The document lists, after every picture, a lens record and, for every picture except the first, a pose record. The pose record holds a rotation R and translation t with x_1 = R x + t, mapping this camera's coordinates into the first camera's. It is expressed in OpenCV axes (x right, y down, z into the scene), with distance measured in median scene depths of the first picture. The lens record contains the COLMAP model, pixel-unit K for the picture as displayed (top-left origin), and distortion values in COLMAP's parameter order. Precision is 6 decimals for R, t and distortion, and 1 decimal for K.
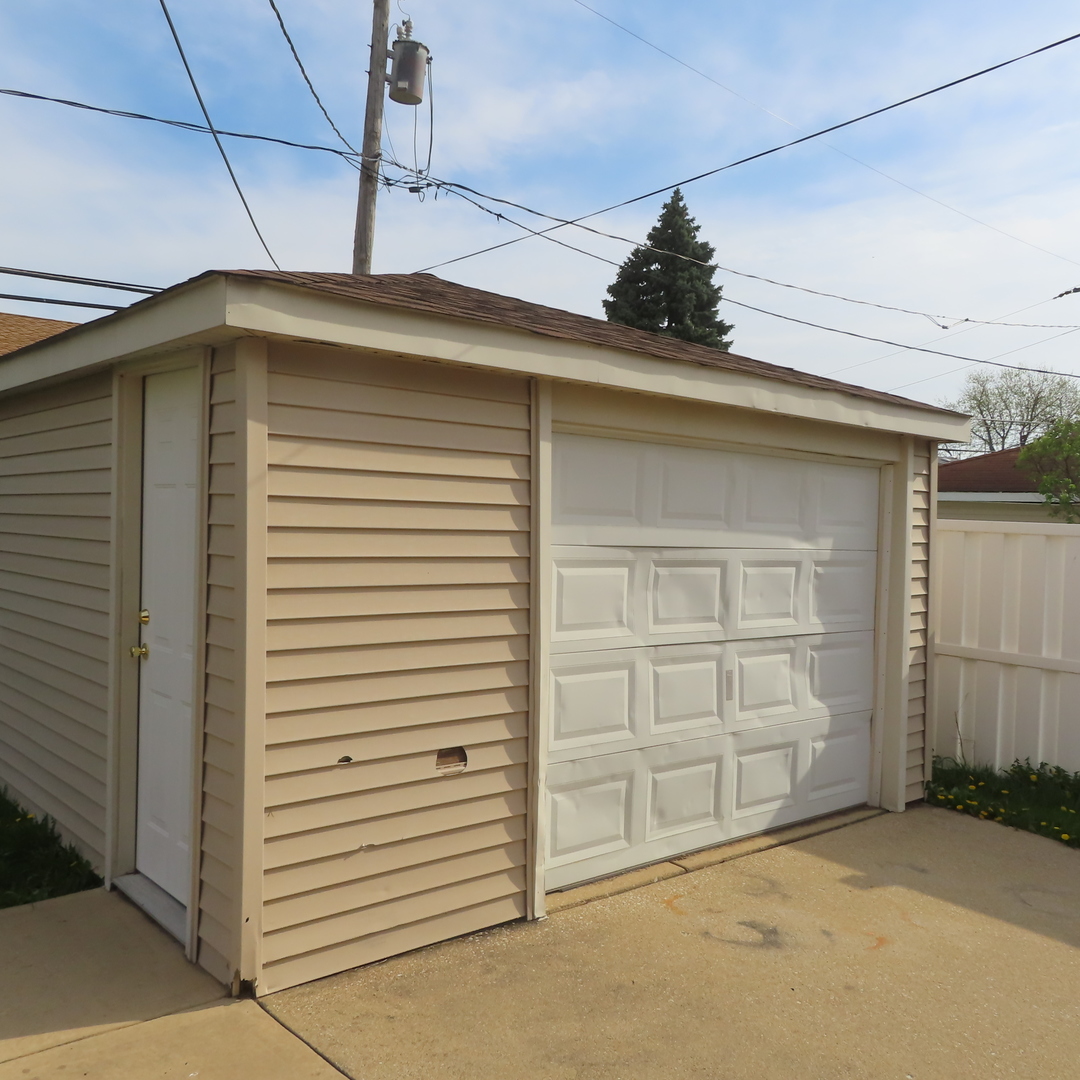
lens RADIAL K [[1018.9, 0, 541.7], [0, 1018.9, 542.1], [0, 0, 1]] dist [-0.008715, 0.000000]
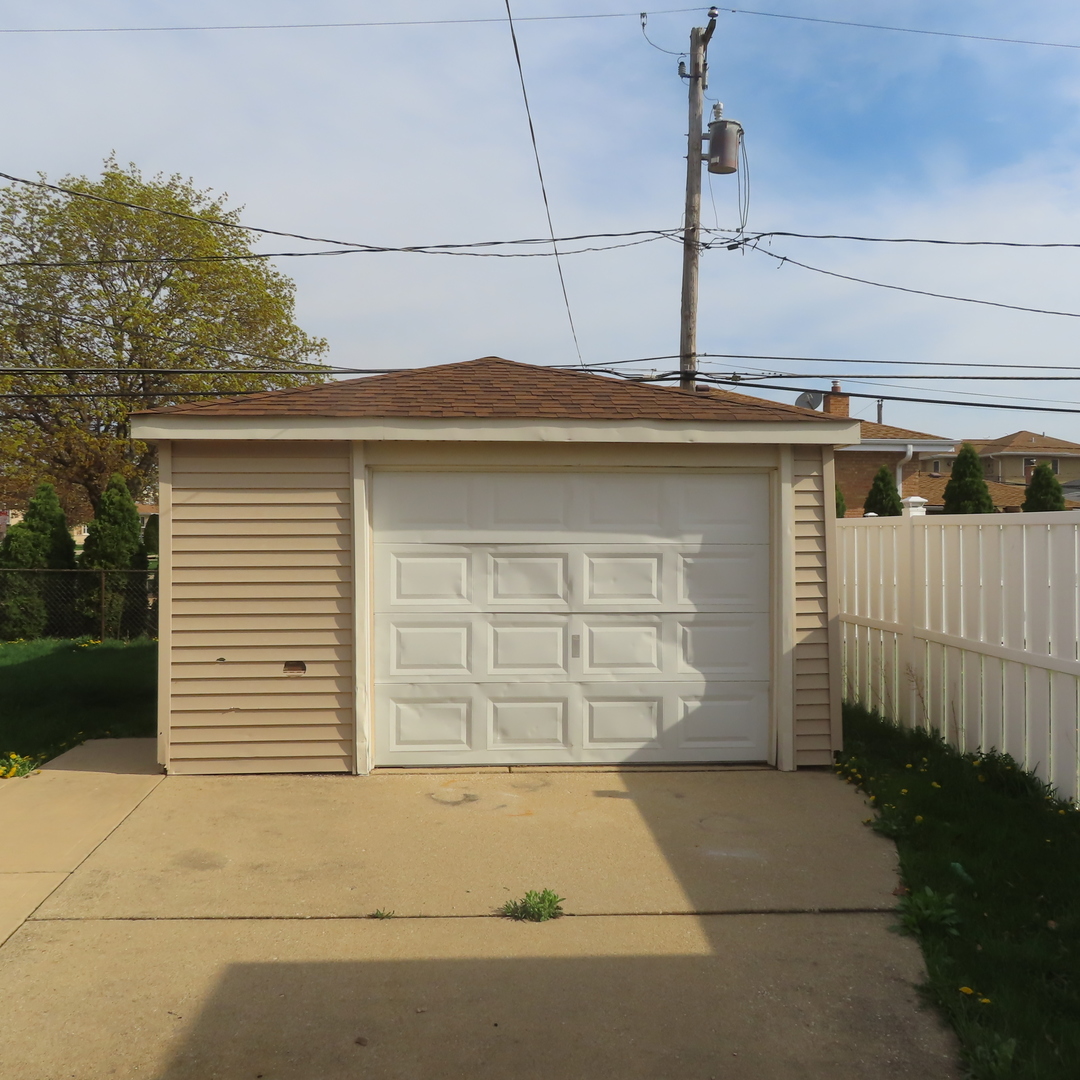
lens RADIAL K [[1018.9, 0, 531.0], [0, 1018.9, 539.9], [0, 0, 1]] dist [-0.008715, 0.000000]
pose [[0.809585, -0.033379, -0.586053, 0.935645], [0.015139, 0.999237, -0.036000, 0.048700], [0.586808, 0.020273, 0.809472, -0.121713]]
